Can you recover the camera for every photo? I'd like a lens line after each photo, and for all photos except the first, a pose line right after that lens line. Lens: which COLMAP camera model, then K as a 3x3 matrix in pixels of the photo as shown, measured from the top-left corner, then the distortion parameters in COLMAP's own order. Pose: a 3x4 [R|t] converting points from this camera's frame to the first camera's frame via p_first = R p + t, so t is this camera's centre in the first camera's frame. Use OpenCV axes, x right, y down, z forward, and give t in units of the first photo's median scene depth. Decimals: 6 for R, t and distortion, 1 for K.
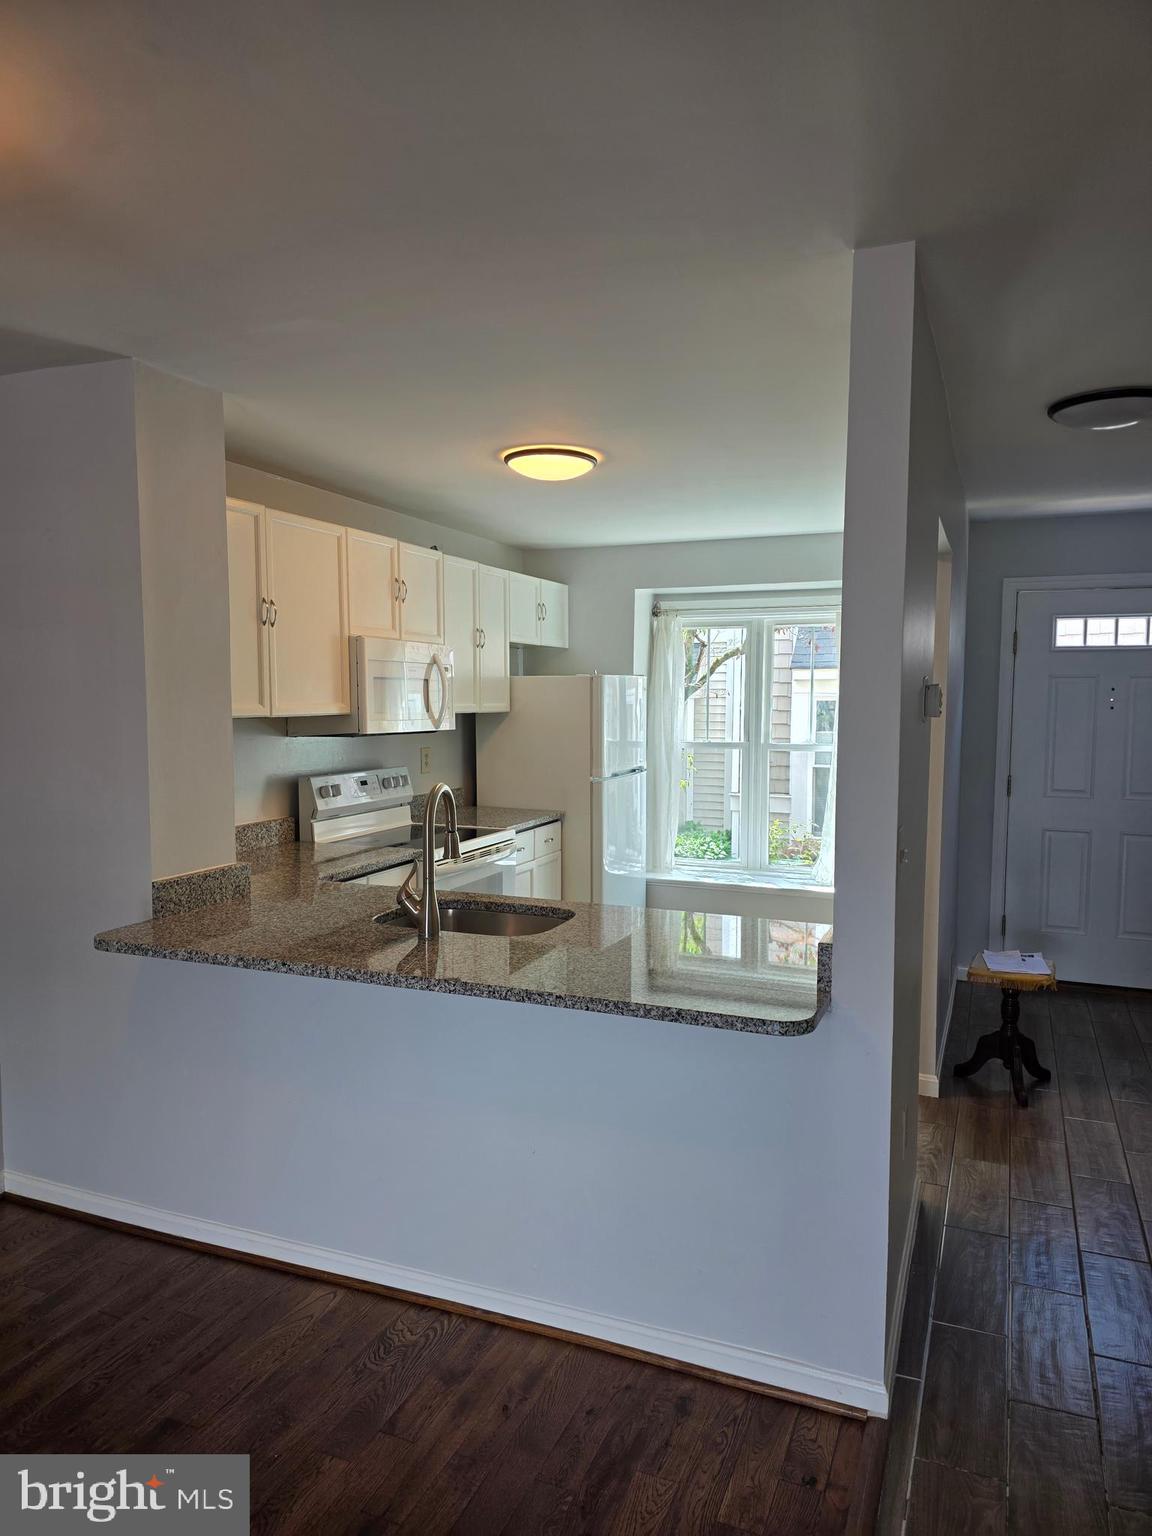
lens RADIAL K [[1043.9, 0, 576.8], [0, 1043.9, 768.5], [0, 0, 1]] dist [0.050150, -0.001714]
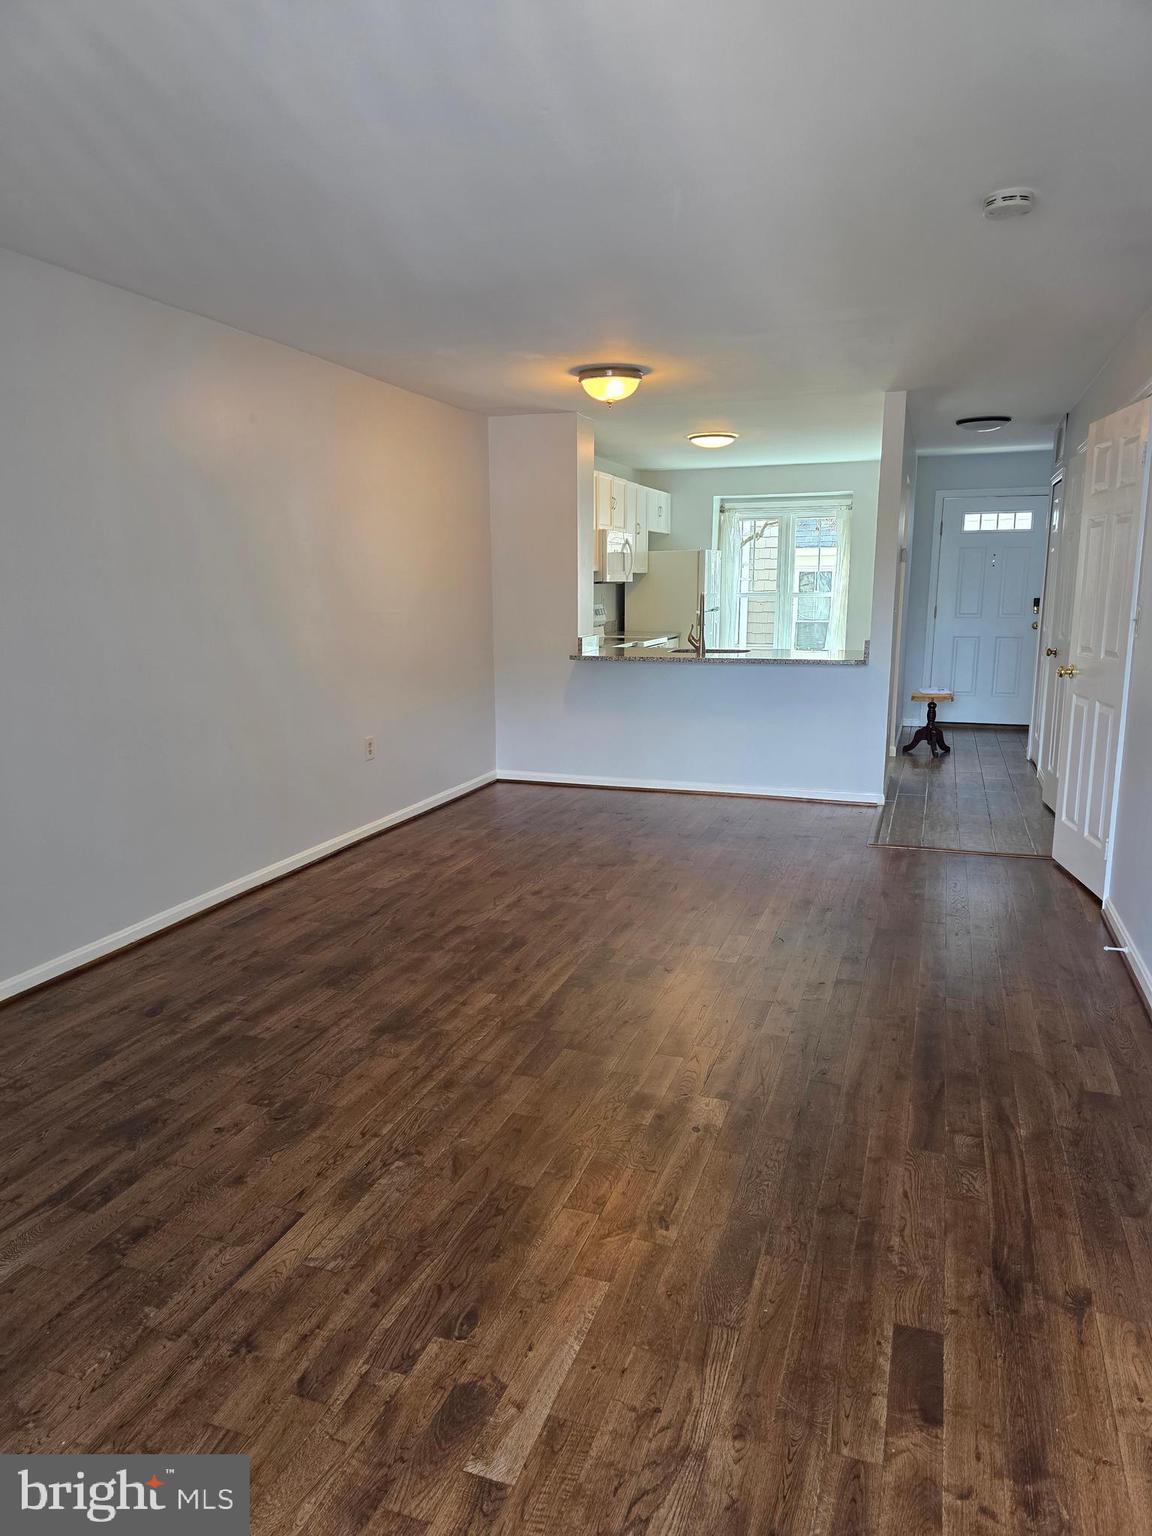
lens RADIAL K [[1043.9, 0, 575.0], [0, 1043.9, 769.8], [0, 0, 1]] dist [0.050150, -0.001714]
pose [[0.998295, -0.018804, 0.055255, -0.292611], [0.012806, 0.994181, 0.106958, 0.083498], [-0.056944, -0.106069, 0.992727, -0.736998]]
